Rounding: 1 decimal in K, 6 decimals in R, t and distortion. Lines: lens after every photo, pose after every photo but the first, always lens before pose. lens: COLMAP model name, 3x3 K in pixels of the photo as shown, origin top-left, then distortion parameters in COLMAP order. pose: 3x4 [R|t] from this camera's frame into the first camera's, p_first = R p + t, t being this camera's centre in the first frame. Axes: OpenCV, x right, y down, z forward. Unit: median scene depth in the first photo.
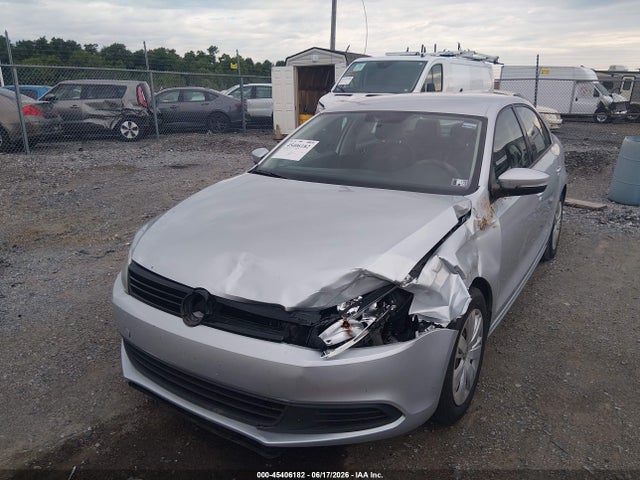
lens RADIAL K [[512.5, 0, 332.9], [0, 512.5, 238.9], [0, 0, 1]] dist [0.062792, -0.112118]
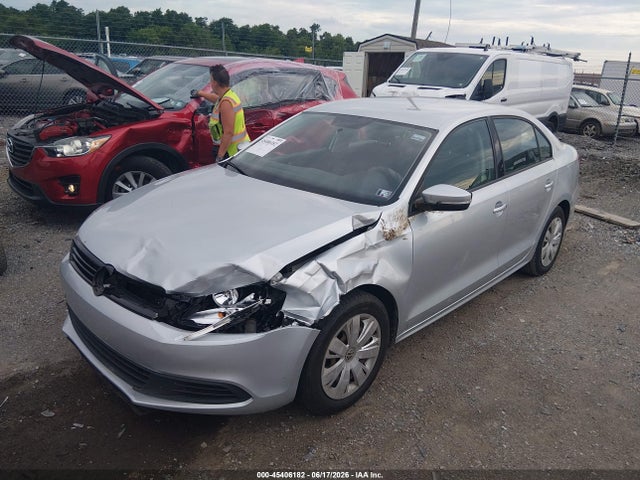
lens RADIAL K [[512.5, 0, 332.9], [0, 512.5, 238.9], [0, 0, 1]] dist [0.062792, -0.112118]
pose [[0.978961, 0.111076, -0.171166, 0.329880], [-0.104768, 0.993456, 0.045487, -0.052232], [0.175098, -0.026597, 0.984192, -0.053255]]
